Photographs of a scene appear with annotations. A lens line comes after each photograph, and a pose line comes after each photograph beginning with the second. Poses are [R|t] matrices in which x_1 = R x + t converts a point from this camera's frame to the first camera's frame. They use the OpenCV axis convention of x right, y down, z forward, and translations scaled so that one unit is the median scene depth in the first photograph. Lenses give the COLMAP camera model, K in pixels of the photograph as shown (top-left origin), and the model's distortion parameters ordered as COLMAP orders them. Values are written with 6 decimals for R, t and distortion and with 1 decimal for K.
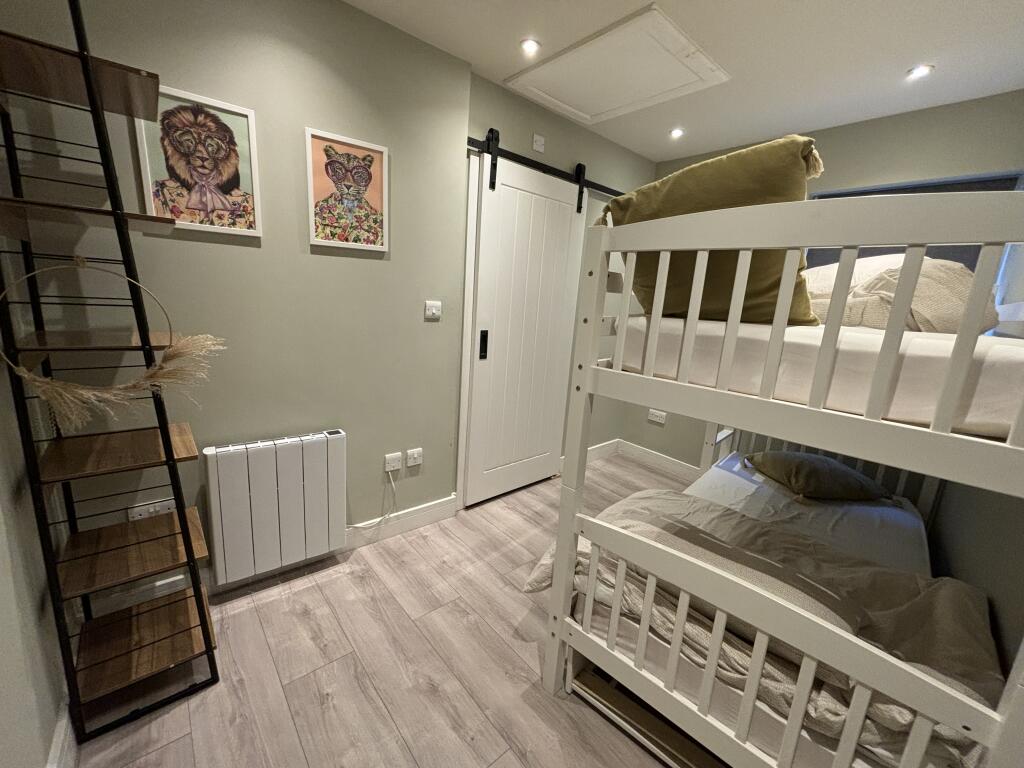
lens RADIAL K [[410.5, 0, 511.7], [0, 410.5, 381.2], [0, 0, 1]] dist [-0.000872, -0.000125]
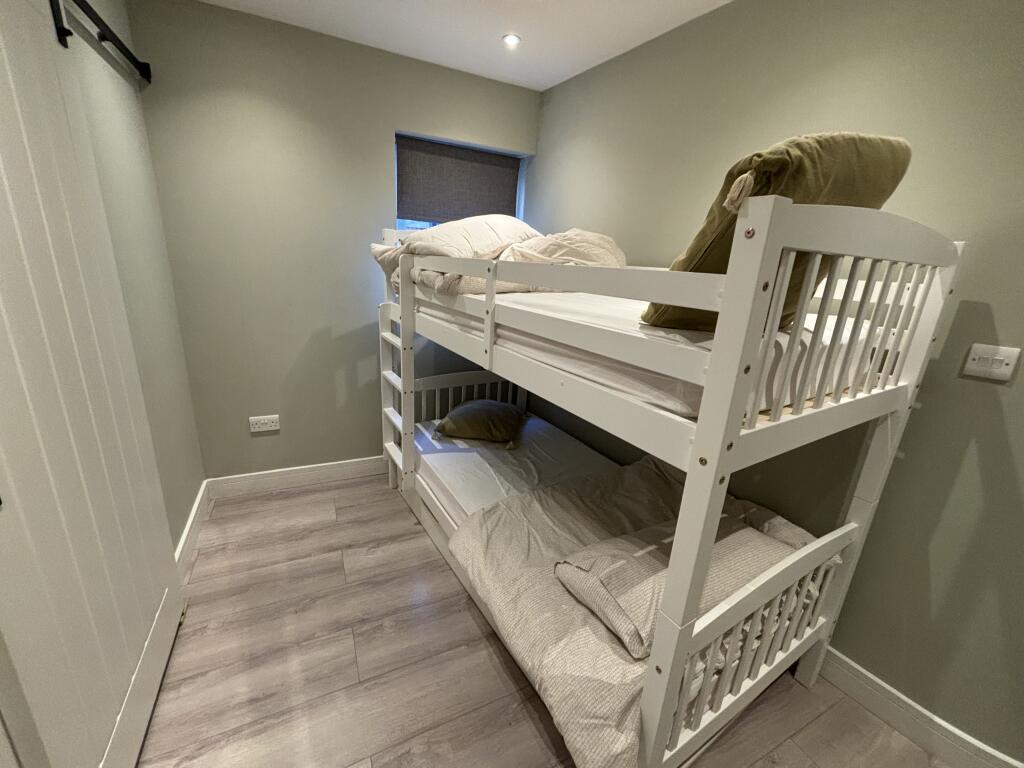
lens RADIAL K [[410.5, 0, 511.7], [0, 410.5, 381.2], [0, 0, 1]] dist [-0.000872, -0.000125]
pose [[0.276739, -0.317061, 0.907131, -0.198070], [0.165079, 0.945652, 0.280164, -0.154454], [-0.946660, 0.072216, 0.314039, 0.539636]]
